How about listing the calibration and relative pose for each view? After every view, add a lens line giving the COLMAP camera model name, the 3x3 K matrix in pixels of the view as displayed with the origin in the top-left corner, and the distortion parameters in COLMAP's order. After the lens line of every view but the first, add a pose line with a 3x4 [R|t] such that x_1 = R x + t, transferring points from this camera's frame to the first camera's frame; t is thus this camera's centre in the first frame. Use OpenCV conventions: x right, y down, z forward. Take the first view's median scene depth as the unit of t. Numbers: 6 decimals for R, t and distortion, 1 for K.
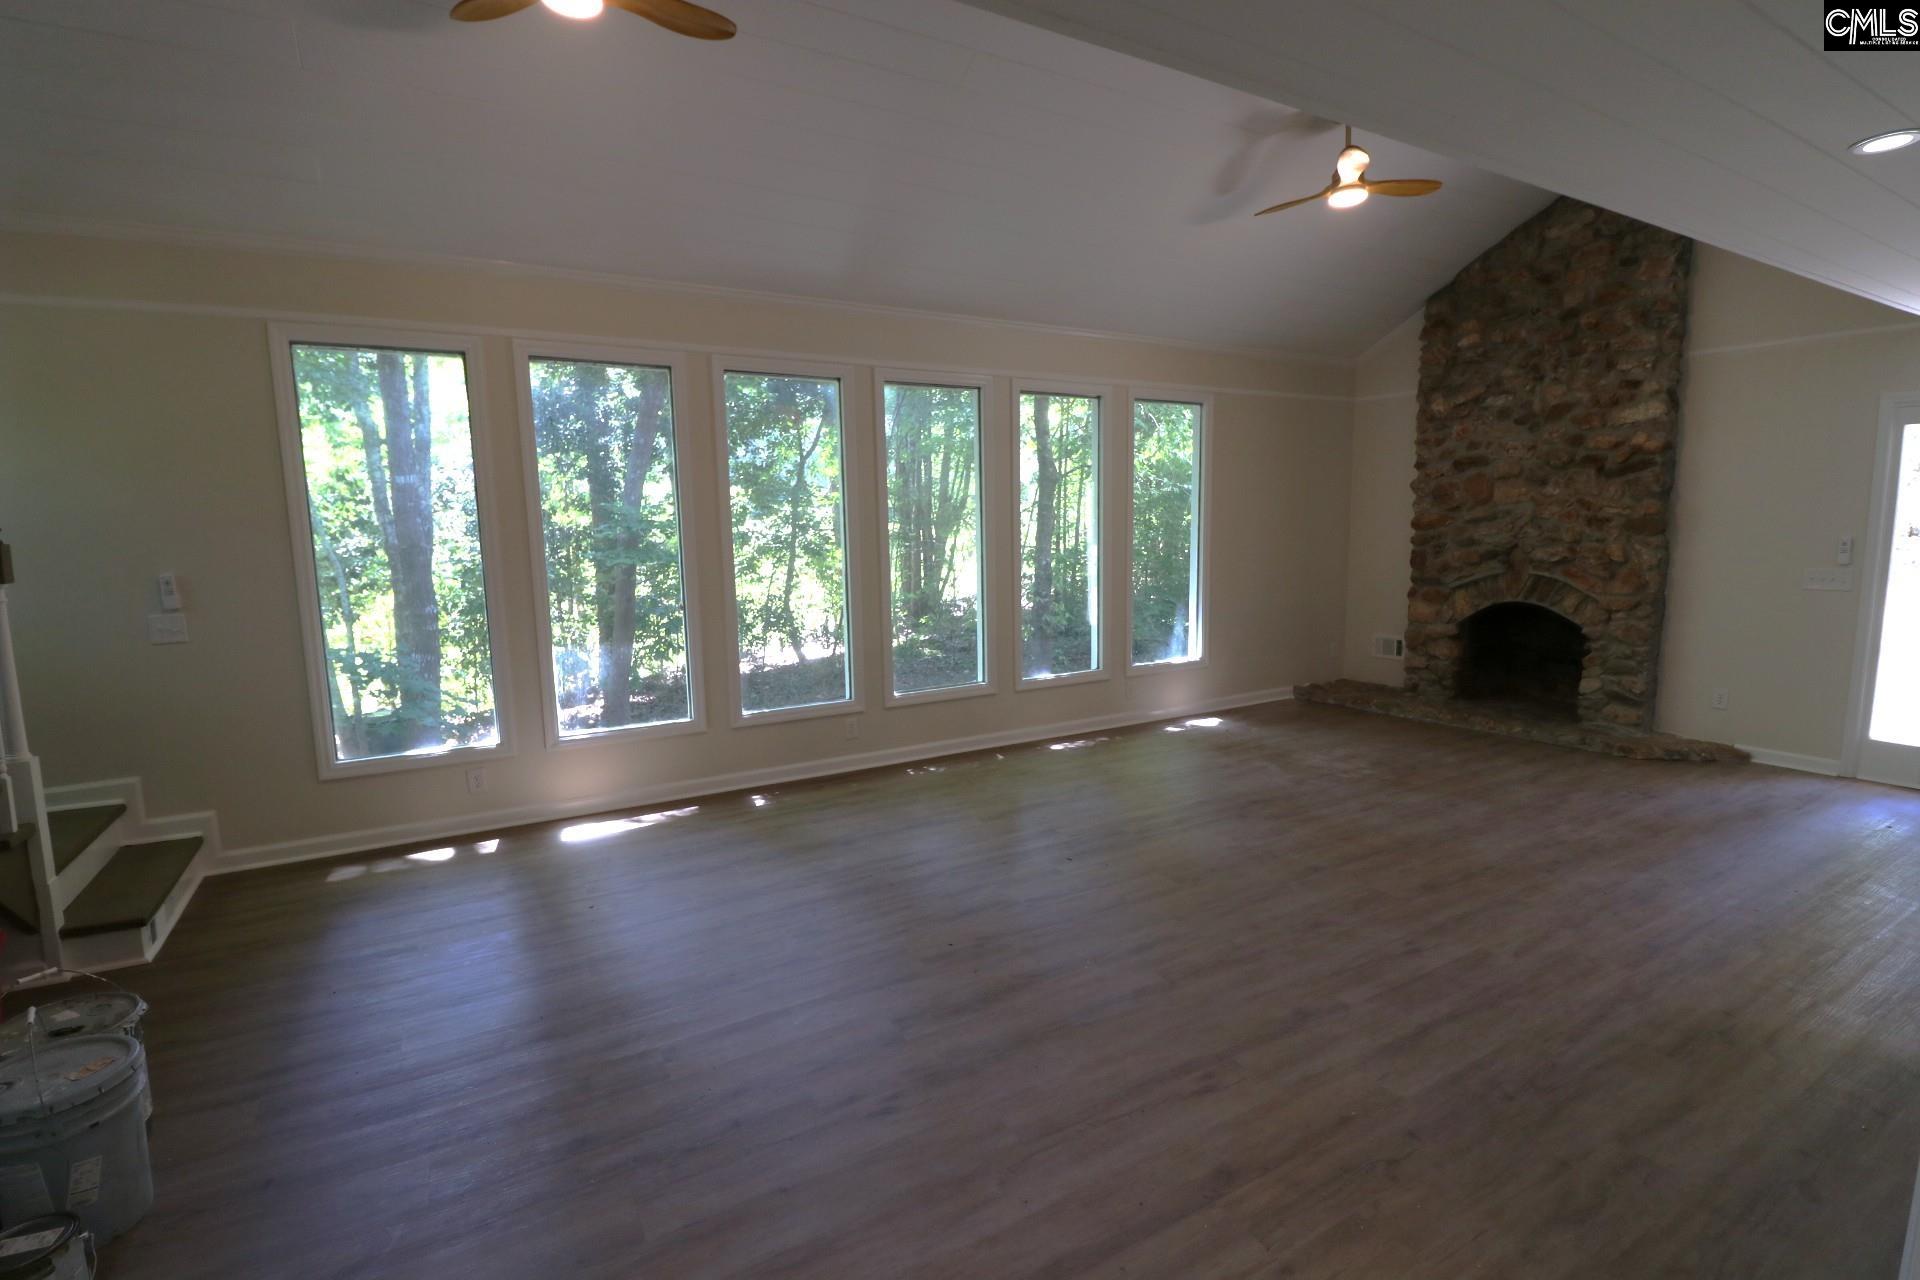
lens RADIAL K [[889.7, 0, 958.2], [0, 889.7, 640.6], [0, 0, 1]] dist [-0.000169, -0.013147]
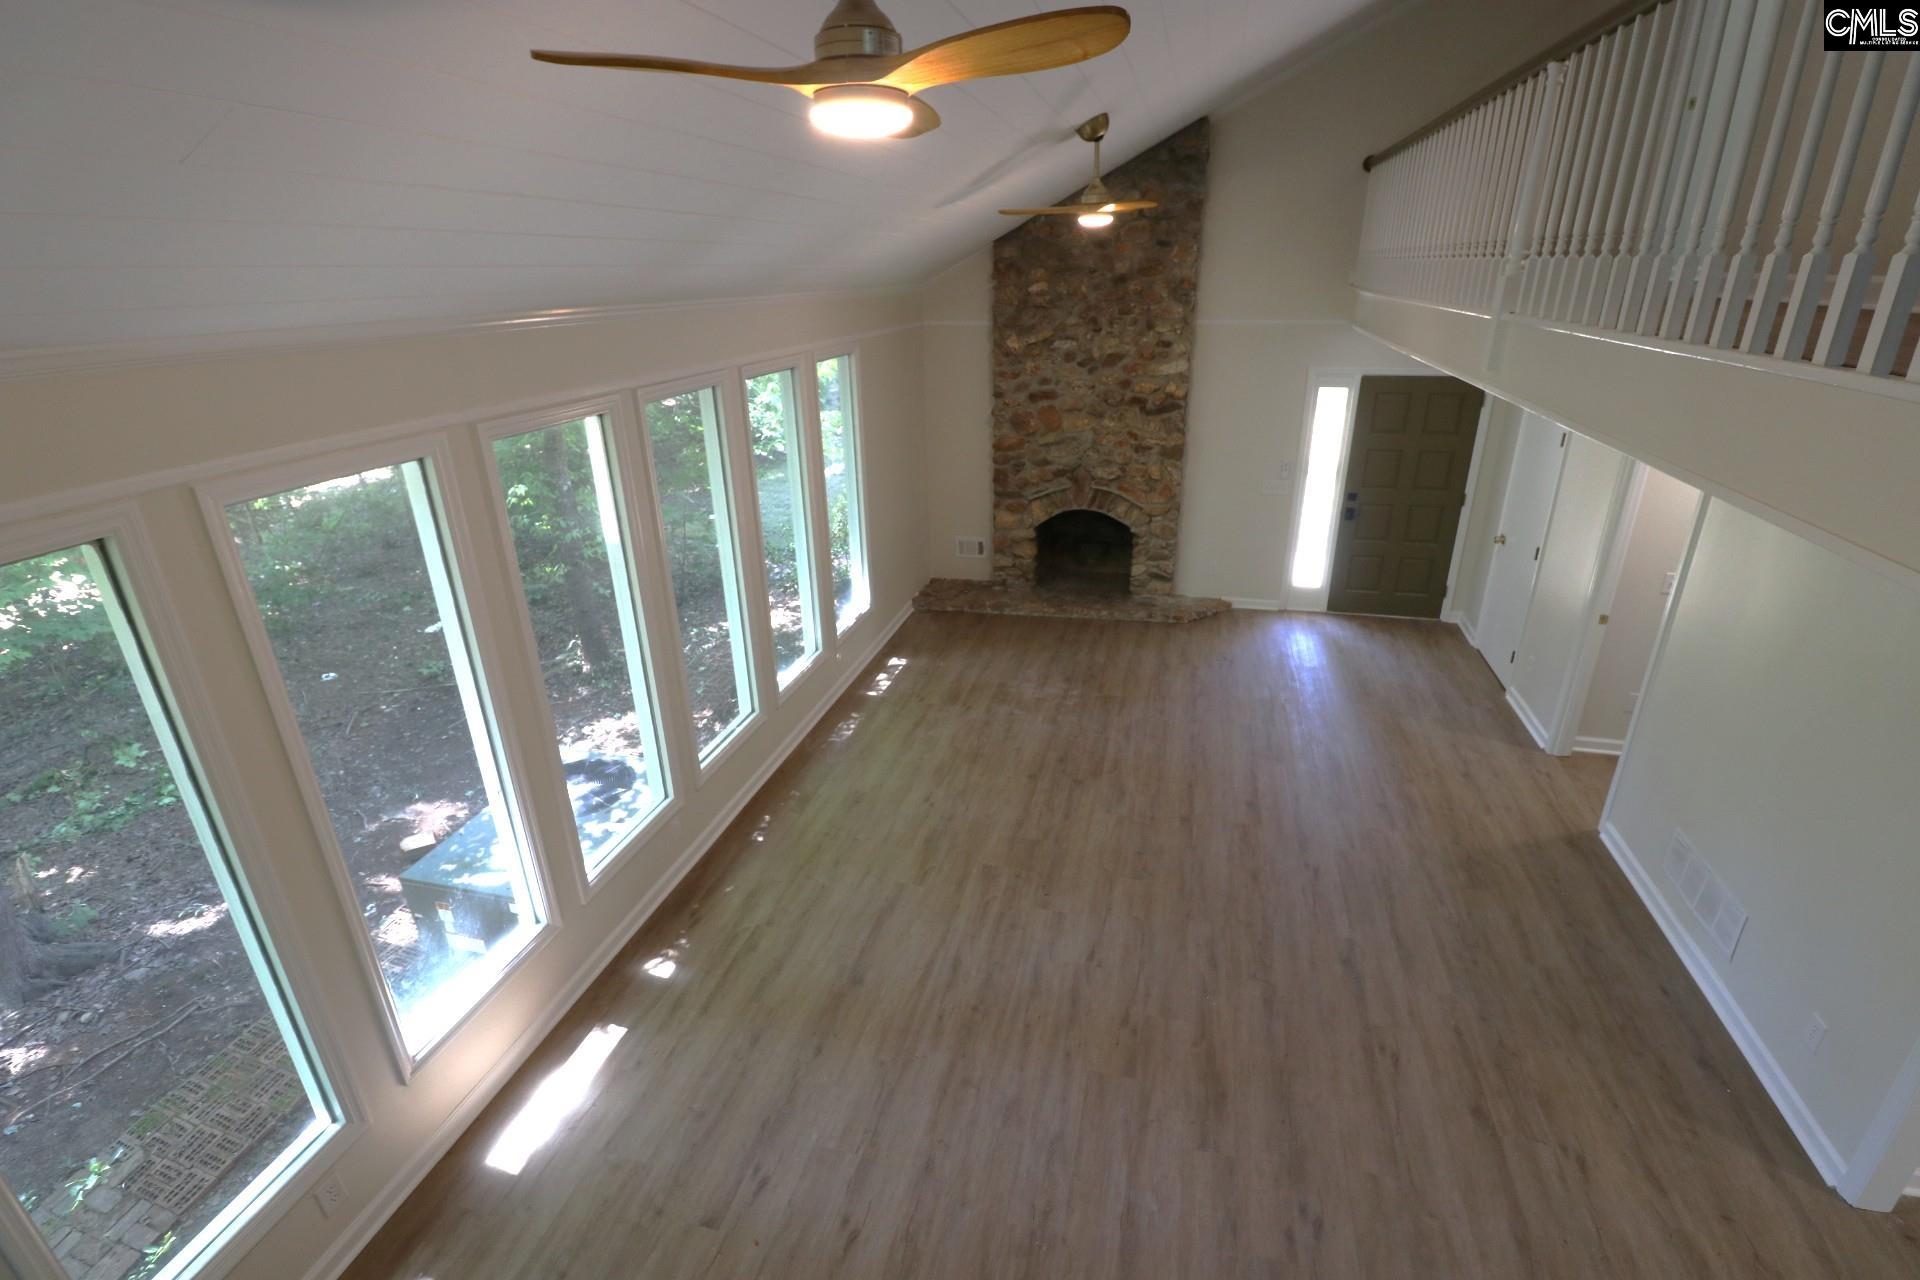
lens RADIAL K [[886.6, 0, 961.4], [0, 886.6, 641.8], [0, 0, 1]] dist [0.000131, -0.013137]
pose [[0.699088, -0.272590, 0.661038, -0.398339], [0.101835, 0.953014, 0.285296, -0.255748], [-0.707747, -0.132130, 0.694000, 0.233113]]
